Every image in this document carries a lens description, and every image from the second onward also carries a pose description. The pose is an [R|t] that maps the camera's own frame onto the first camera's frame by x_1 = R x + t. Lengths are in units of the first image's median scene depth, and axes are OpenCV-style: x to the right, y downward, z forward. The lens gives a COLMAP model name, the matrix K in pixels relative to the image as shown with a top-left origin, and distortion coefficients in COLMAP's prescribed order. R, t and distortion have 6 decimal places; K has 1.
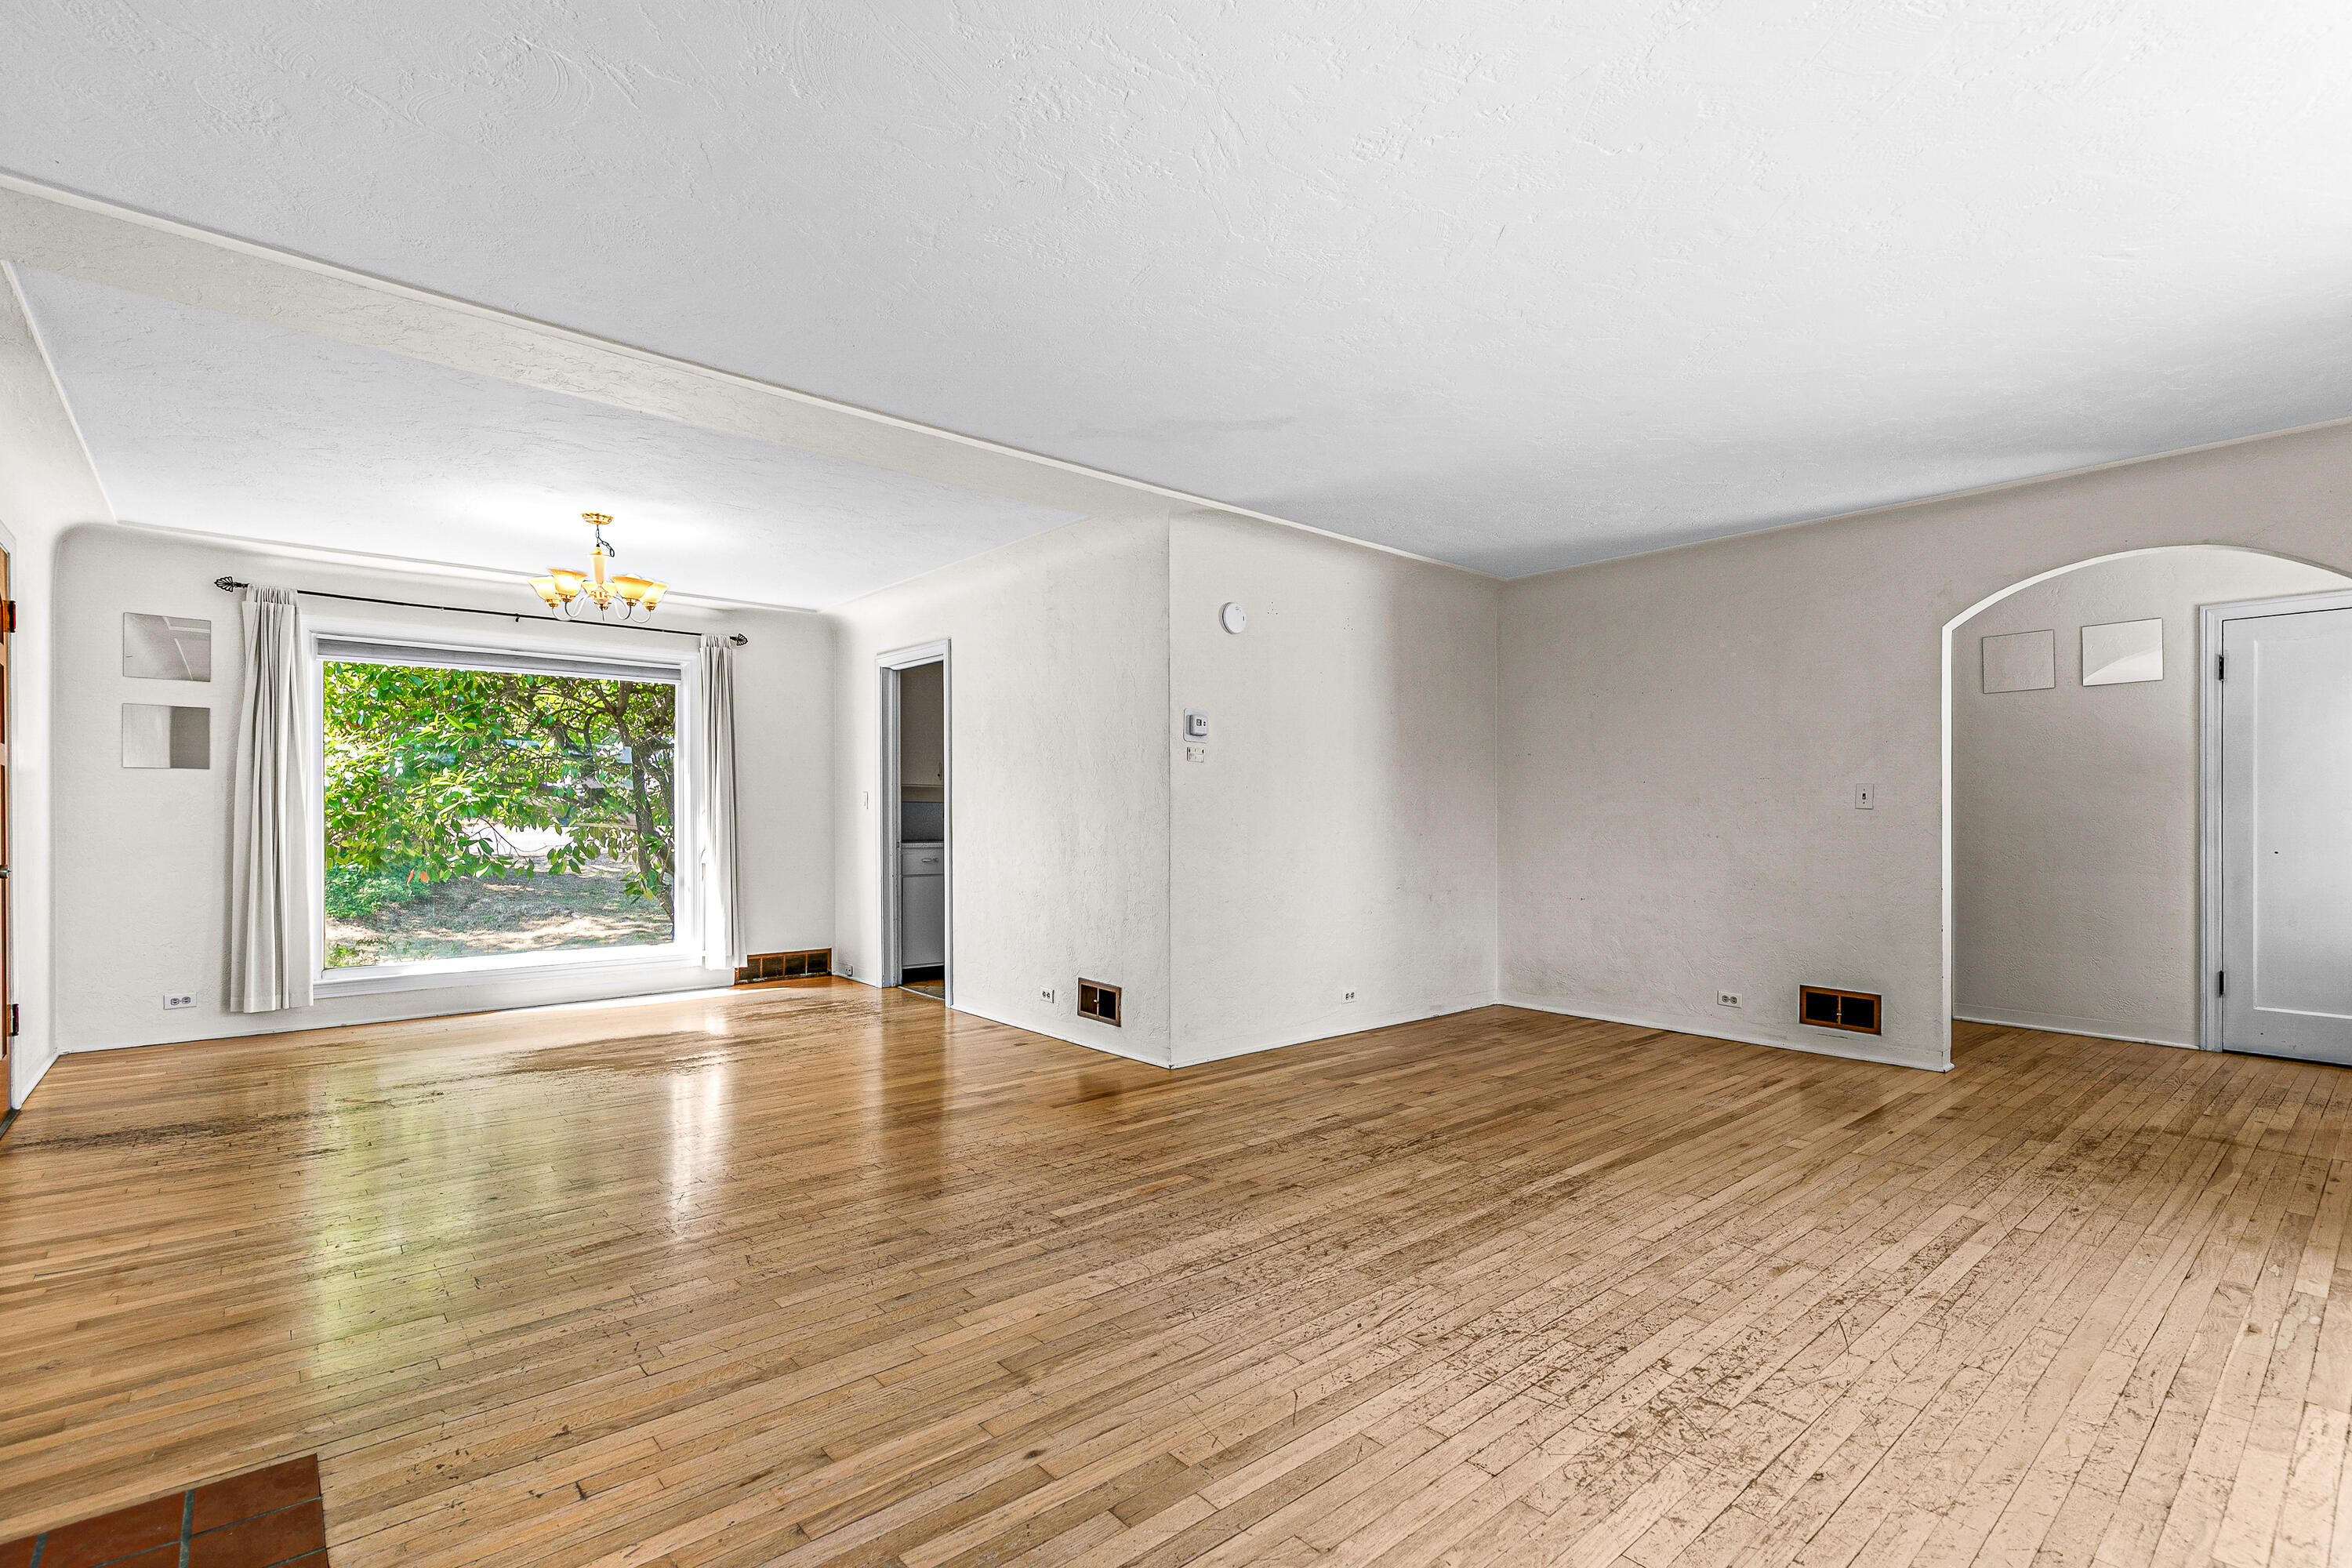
lens RADIAL K [[1079.4, 0, 1174.1], [0, 1079.4, 805.1], [0, 0, 1]] dist [-0.000120, 0.000304]
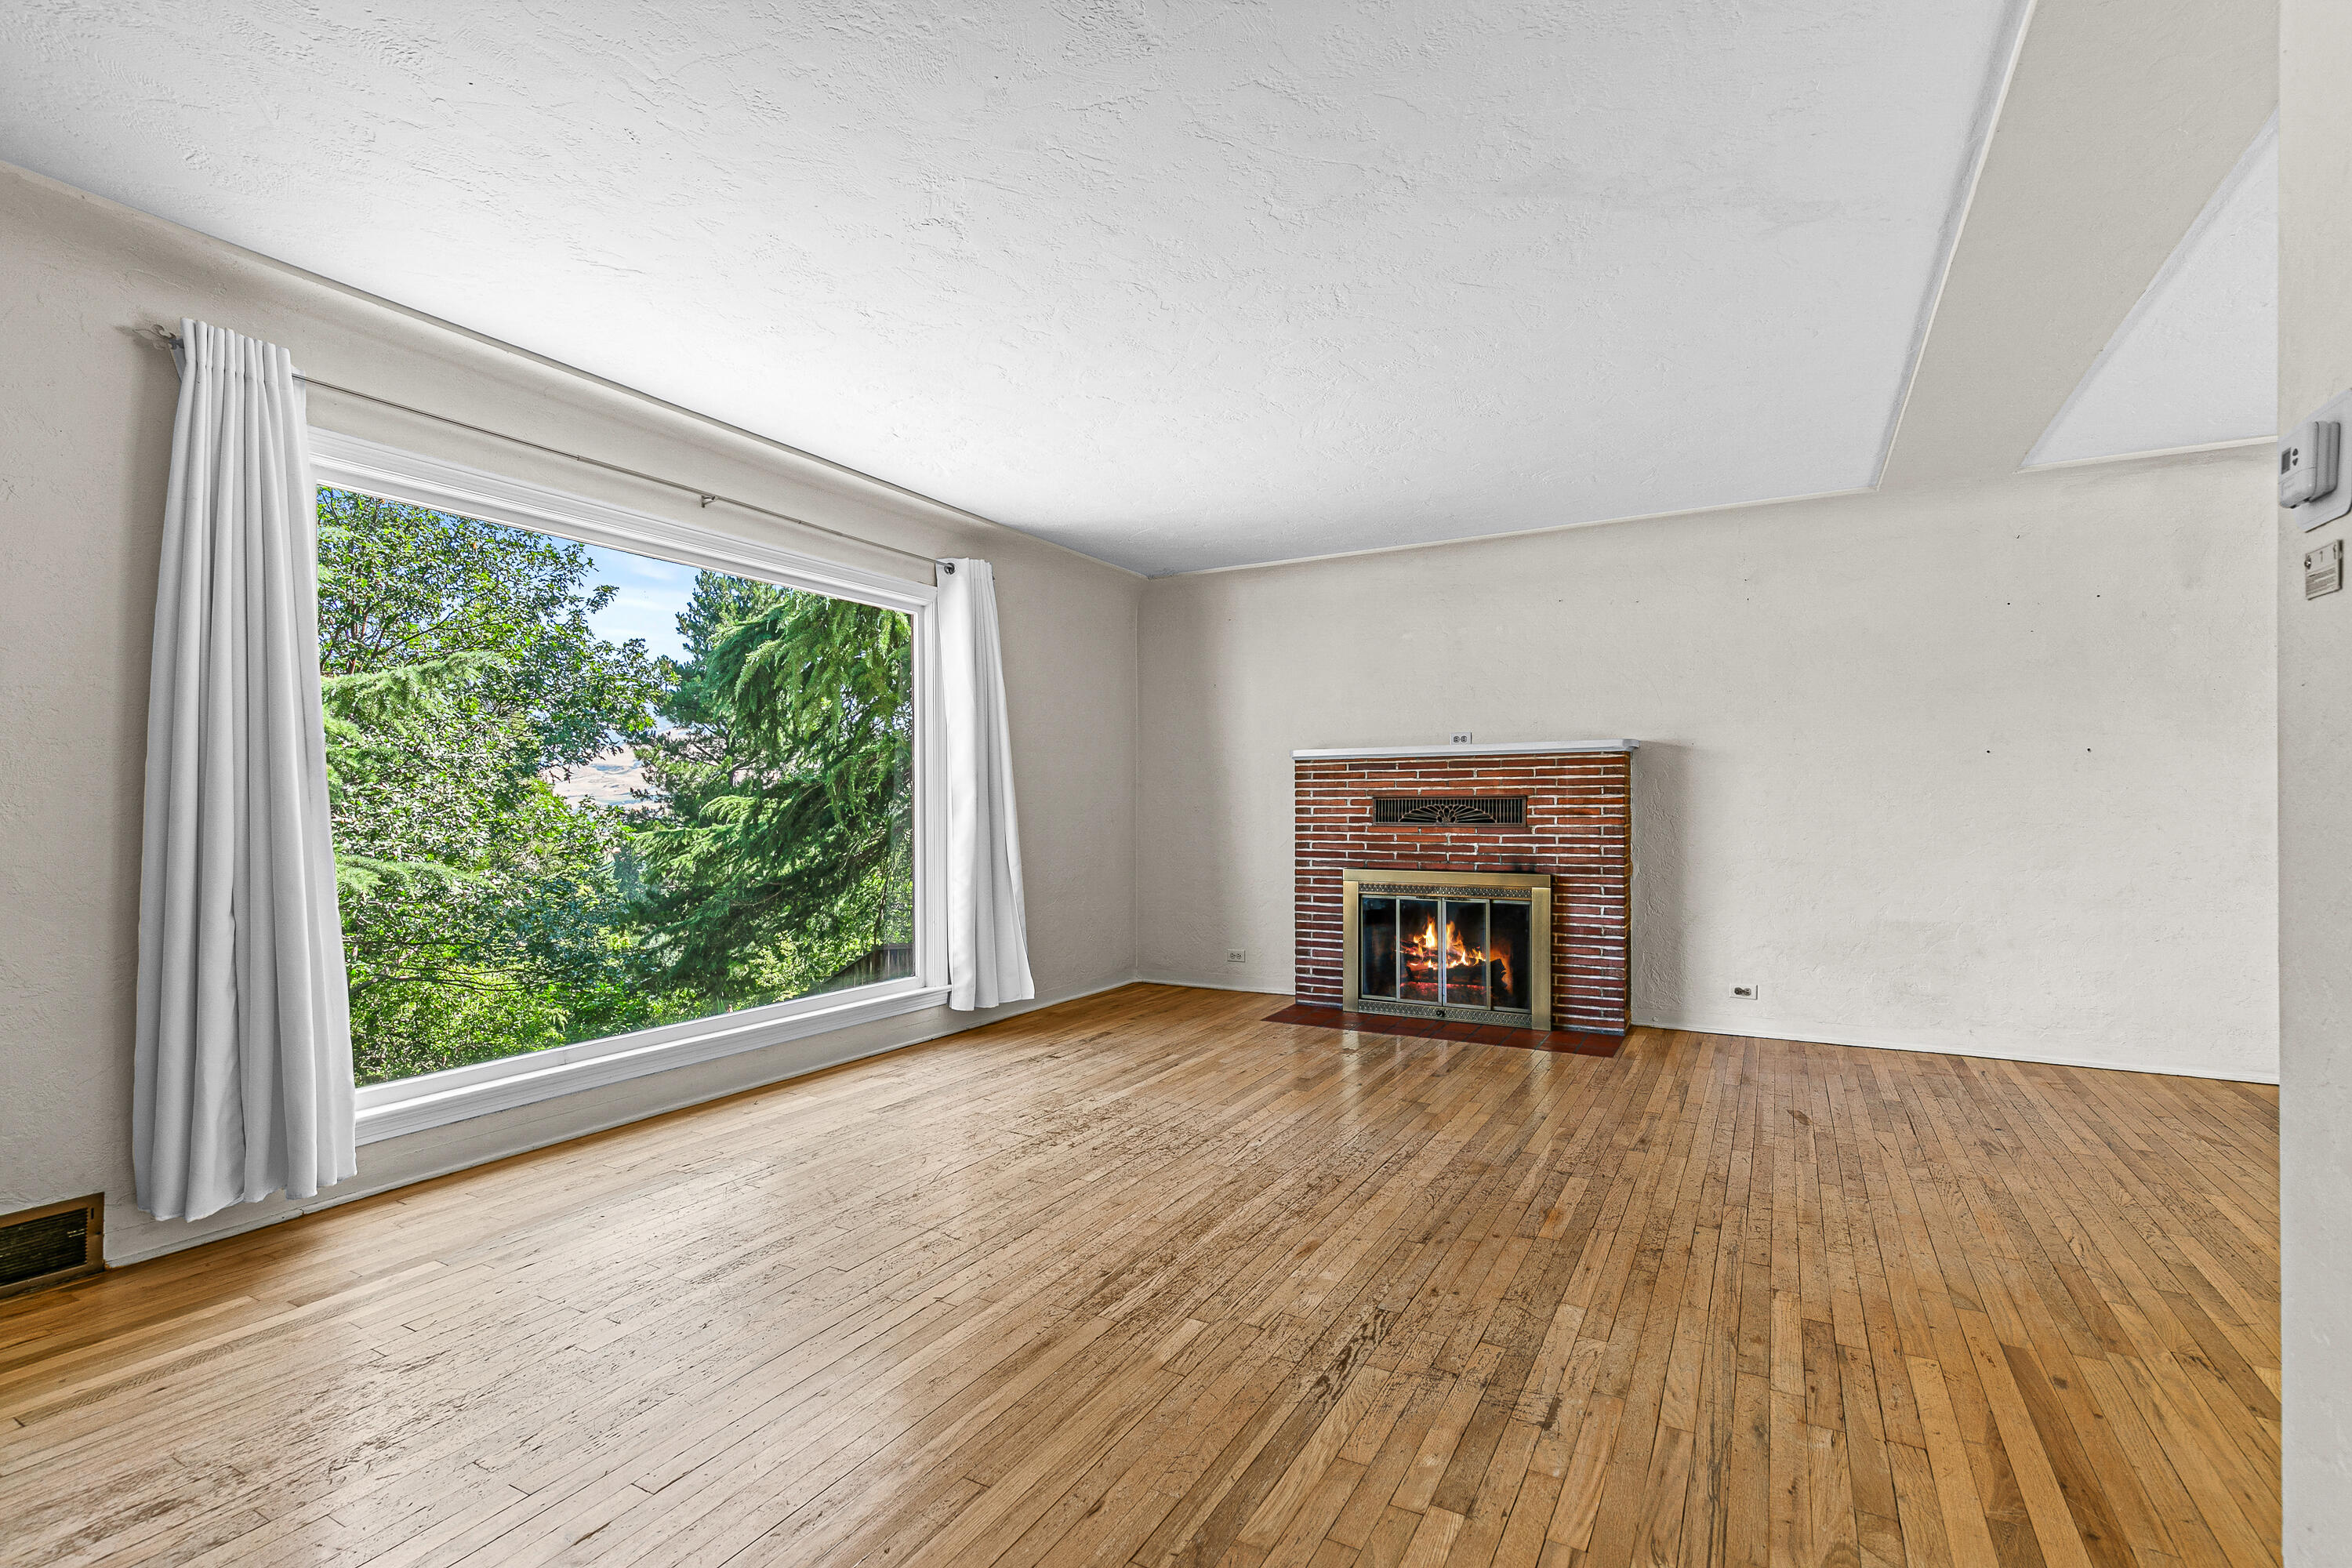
lens RADIAL K [[1079.4, 0, 1176.7], [0, 1079.4, 801.5], [0, 0, 1]] dist [-0.000120, 0.000304]
pose [[-0.939444, 0.000002, -0.342702, 0.625085], [0.005501, 0.999871, -0.015074, 0.024221], [0.342657, -0.016046, -0.939323, 1.869172]]
